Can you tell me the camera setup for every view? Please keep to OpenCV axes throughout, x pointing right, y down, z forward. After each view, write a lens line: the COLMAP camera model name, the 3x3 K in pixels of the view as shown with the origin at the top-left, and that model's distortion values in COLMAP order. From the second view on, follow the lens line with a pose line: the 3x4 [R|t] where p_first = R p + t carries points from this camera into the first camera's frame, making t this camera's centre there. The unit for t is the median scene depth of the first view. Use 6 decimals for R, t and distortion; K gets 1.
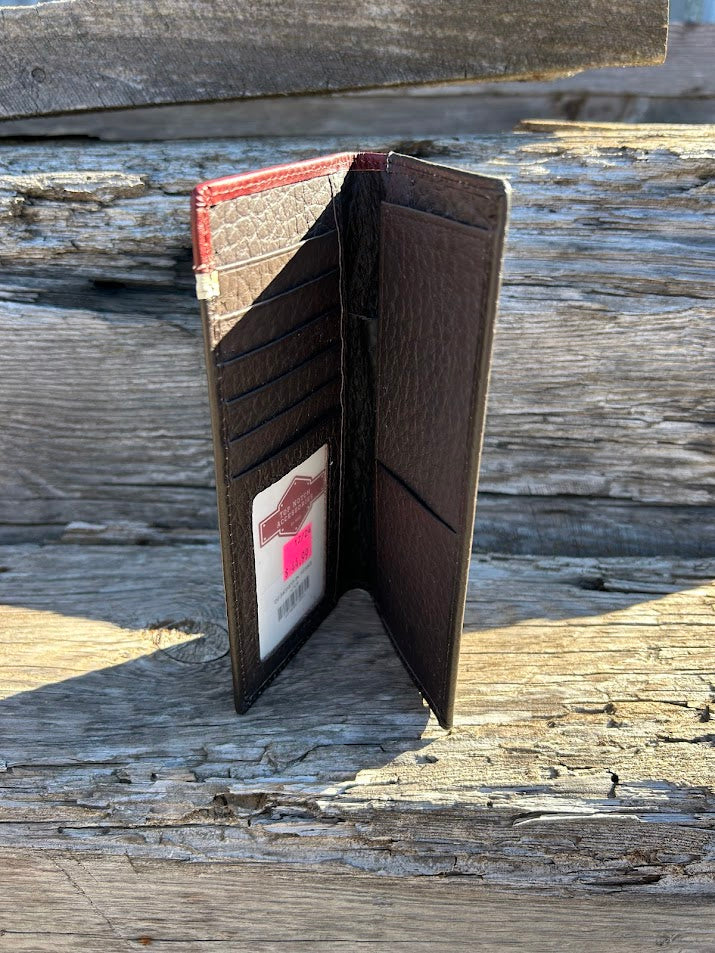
lens RADIAL K [[750.5, 0, 357.2], [0, 750.5, 481.8], [0, 0, 1]] dist [-0.009443, -0.017389]
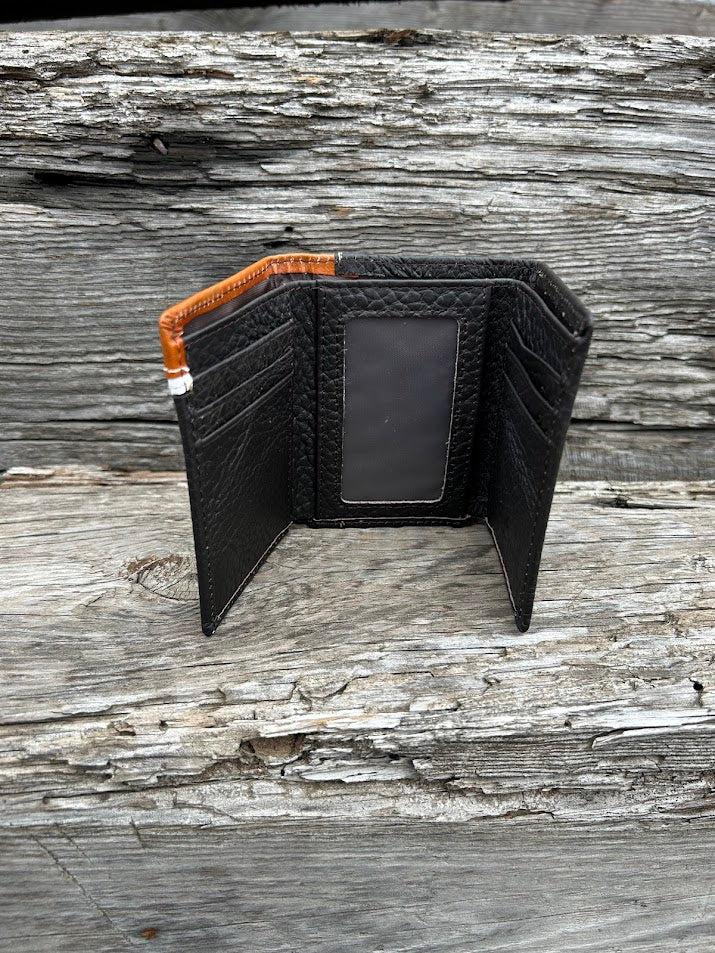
lens RADIAL K [[750.5, 0, 356.5], [0, 750.5, 488.5], [0, 0, 1]] dist [-0.009443, -0.017389]
pose [[0.991886, -0.036954, 0.121641, -0.106324], [0.036758, 0.999317, 0.003855, 0.098838], [-0.121700, 0.000648, 0.992567, 0.117321]]
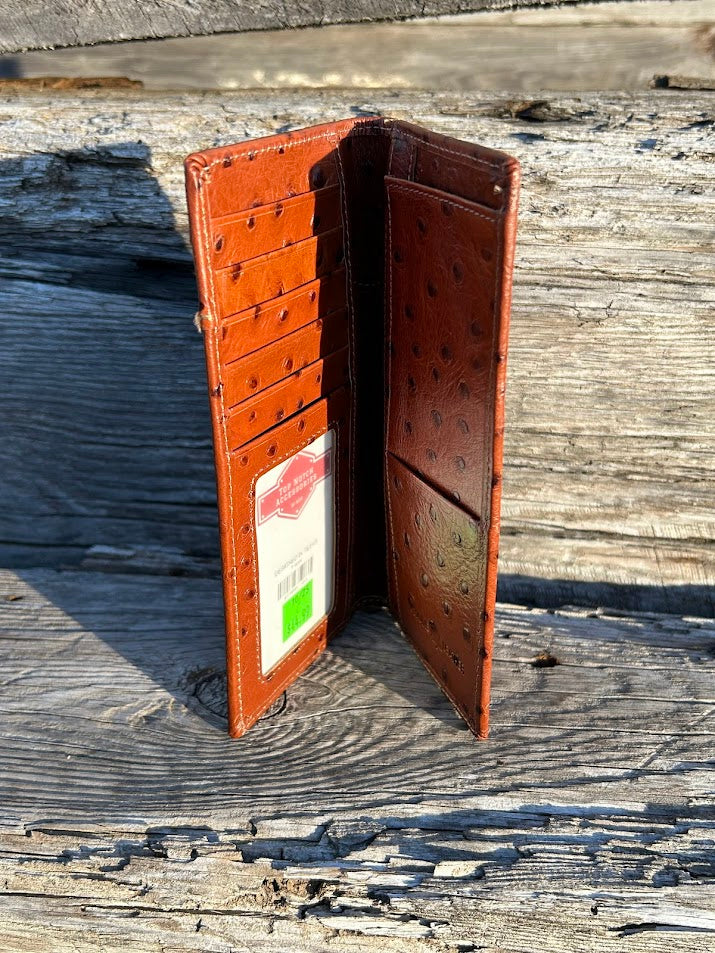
lens RADIAL K [[971.2, 0, 363.1], [0, 971.2, 473.7], [0, 0, 1]] dist [-0.003315, 0.000000]
pose [[0.997194, 0.040991, -0.062639, -0.020177], [-0.042958, 0.998615, -0.030379, -0.006167], [0.061307, 0.032984, 0.997574, -0.068940]]
